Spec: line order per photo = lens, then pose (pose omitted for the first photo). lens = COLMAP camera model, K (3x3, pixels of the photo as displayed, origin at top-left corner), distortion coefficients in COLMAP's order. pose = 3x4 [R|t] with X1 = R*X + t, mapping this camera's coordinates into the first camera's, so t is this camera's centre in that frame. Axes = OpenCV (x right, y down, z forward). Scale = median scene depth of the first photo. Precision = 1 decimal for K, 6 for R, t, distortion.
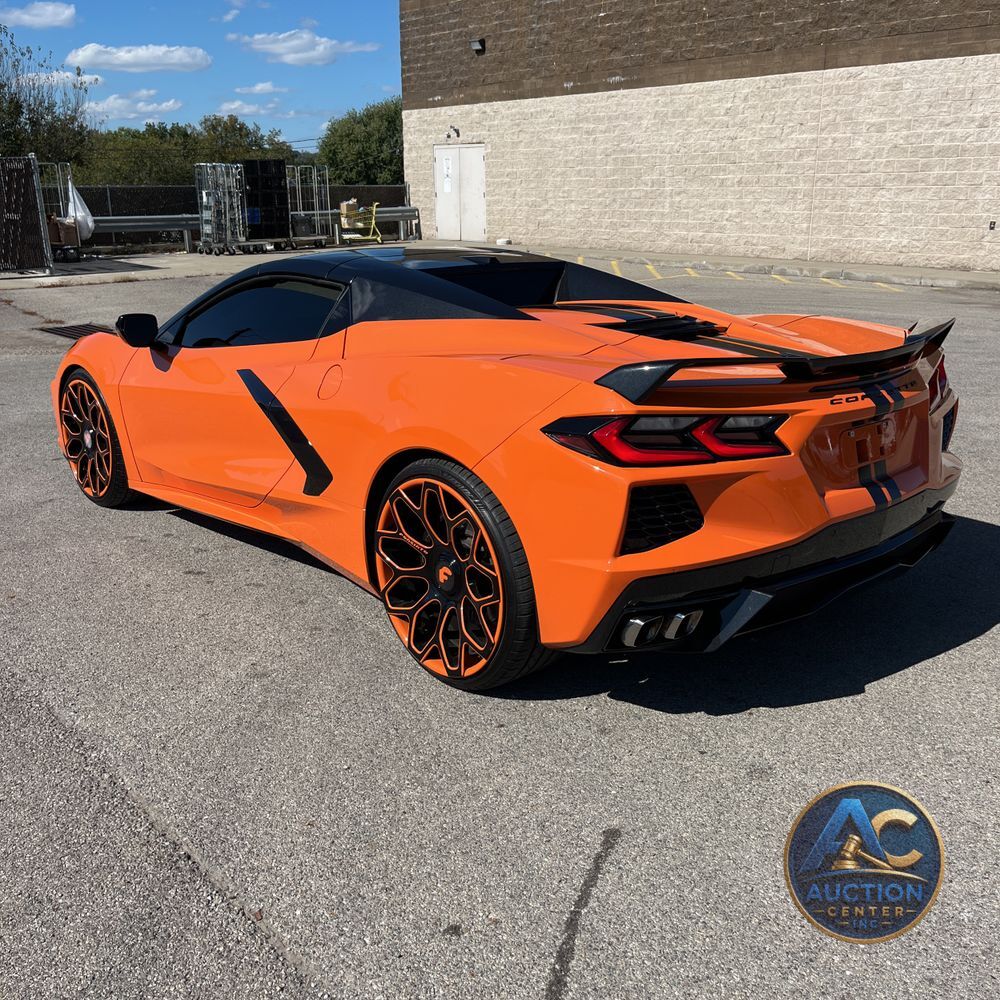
lens RADIAL K [[1015.2, 0, 507.1], [0, 1015.2, 499.9], [0, 0, 1]] dist [0.007704, 0.000000]
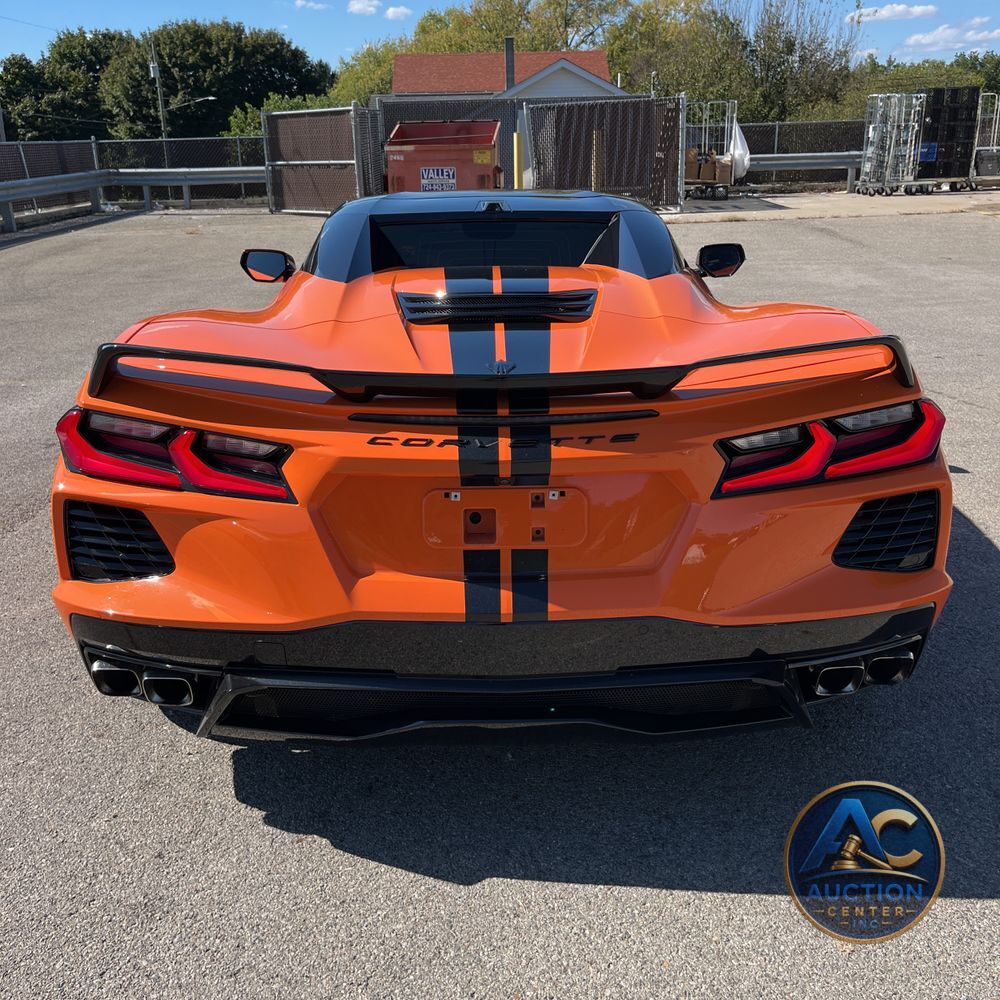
lens RADIAL K [[1015.2, 0, 498.9], [0, 1015.2, 497.7], [0, 0, 1]] dist [0.007704, 0.000000]
pose [[0.750098, 0.206740, -0.628182, 0.108181], [-0.172349, 0.978167, 0.116125, -0.020327], [0.638474, 0.021161, 0.769352, 0.074179]]
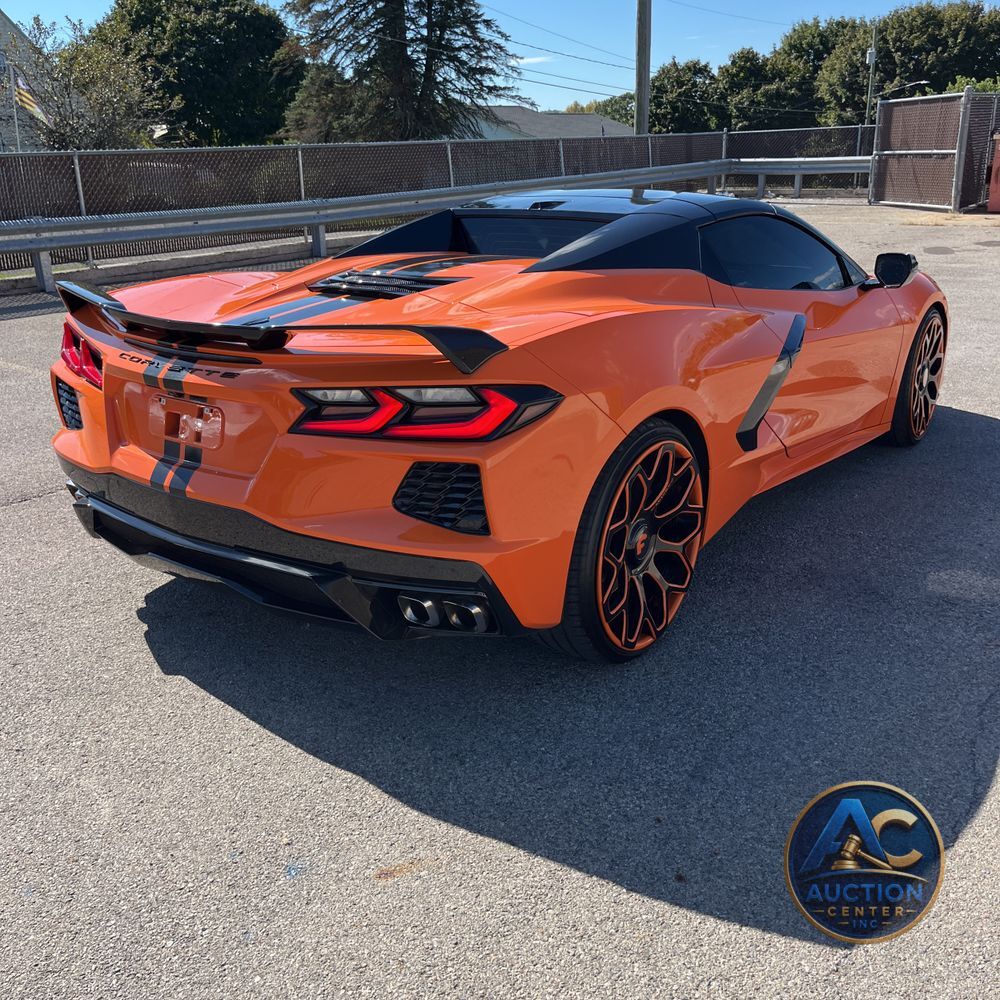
lens RADIAL K [[1015.2, 0, 511.4], [0, 1015.2, 505.2], [0, 0, 1]] dist [0.007704, 0.000000]
pose [[0.201920, 0.323548, -0.924416, 0.183493], [-0.255424, 0.928591, 0.269217, -0.043788], [0.945509, 0.181758, 0.270142, 0.149606]]
